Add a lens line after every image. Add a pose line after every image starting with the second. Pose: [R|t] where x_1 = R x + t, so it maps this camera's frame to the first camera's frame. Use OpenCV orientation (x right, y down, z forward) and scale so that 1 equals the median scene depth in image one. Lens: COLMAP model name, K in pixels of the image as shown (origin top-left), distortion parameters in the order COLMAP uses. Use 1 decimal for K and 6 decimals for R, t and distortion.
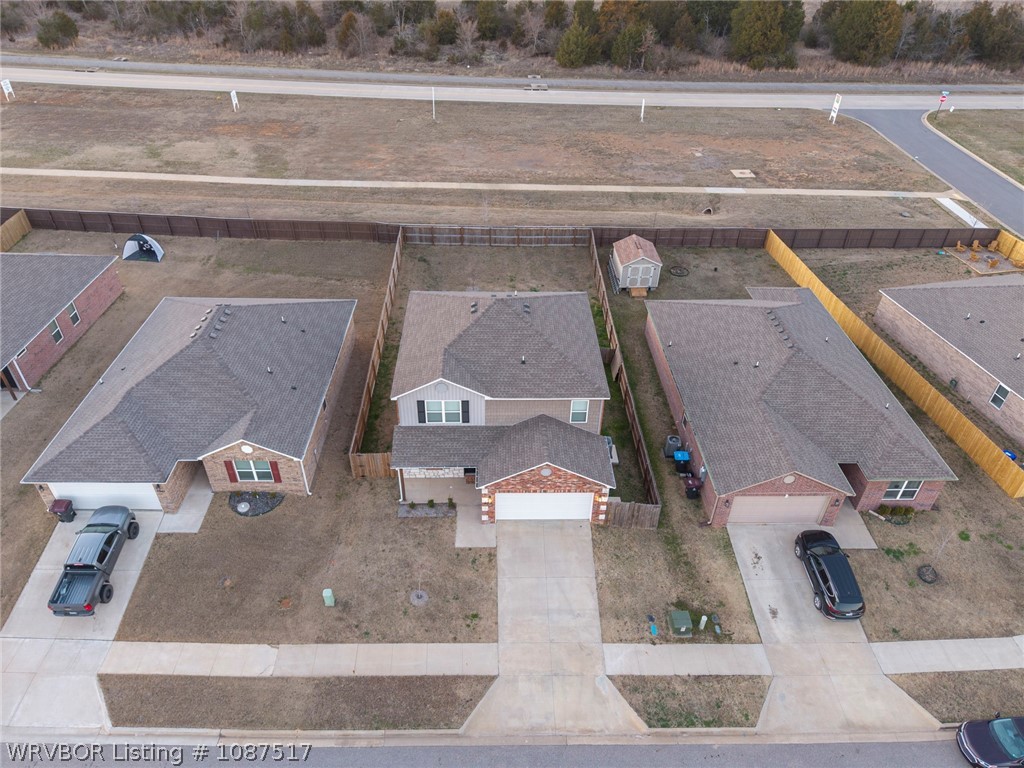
lens RADIAL K [[684.0, 0, 512.0], [0, 684.0, 384.0], [0, 0, 1]] dist [0.008708, -0.006304]
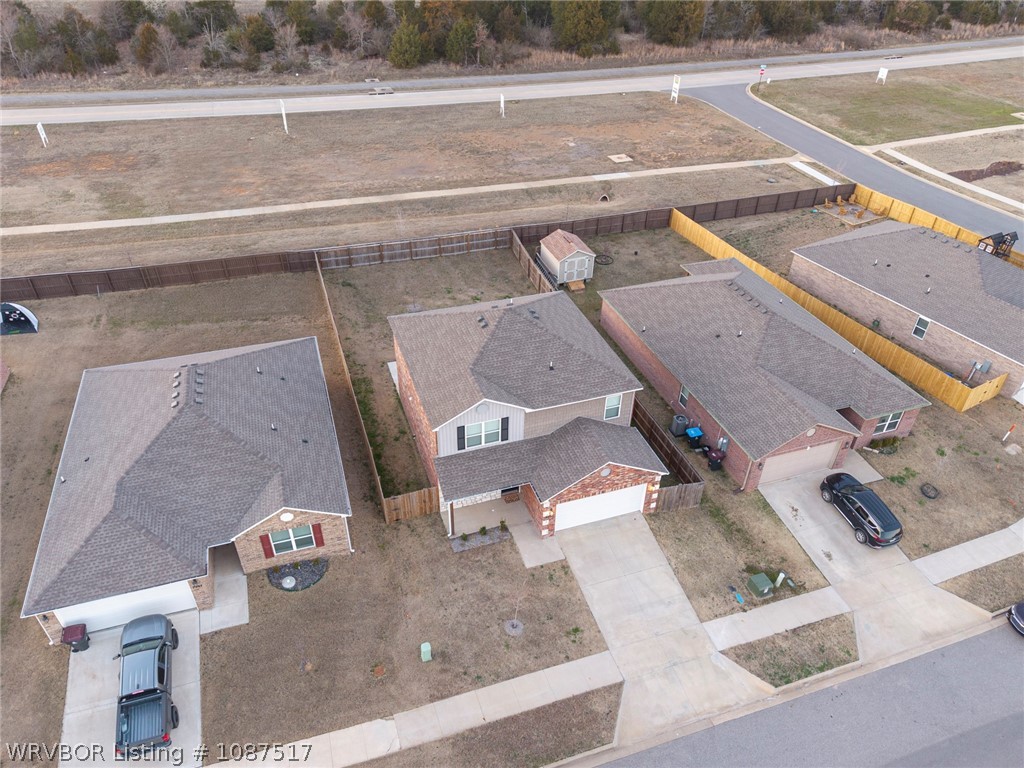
lens RADIAL K [[706.6, 0, 508.5], [0, 706.6, 398.3], [0, 0, 1]] dist [0.010339, -0.007294]
pose [[0.953830, -0.182547, 0.238506, -0.262066], [0.181006, 0.983068, 0.028540, -0.026538], [-0.239678, 0.015948, 0.970722, 0.030091]]
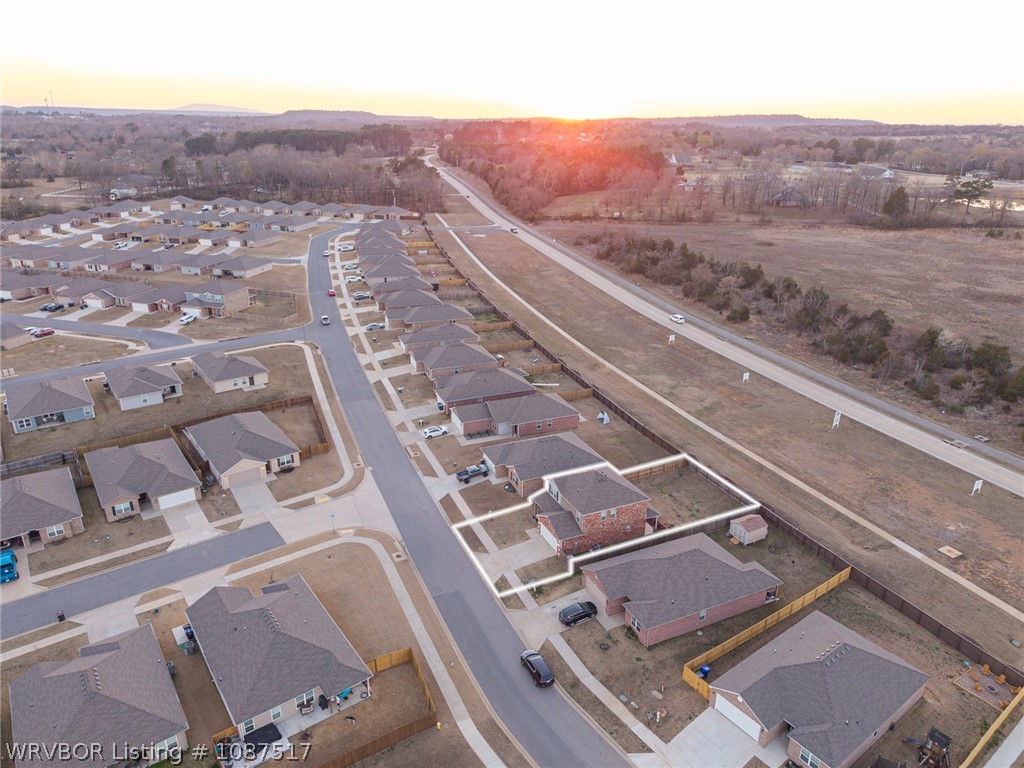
lens RADIAL K [[684.0, 0, 512.0], [0, 684.0, 384.0], [0, 0, 1]] dist [0.008708, -0.006304]
pose [[0.388480, 0.316014, -0.865574, 1.876502], [-0.557888, 0.828285, 0.052013, -0.333973], [0.733379, 0.462687, 0.498073, -0.644917]]
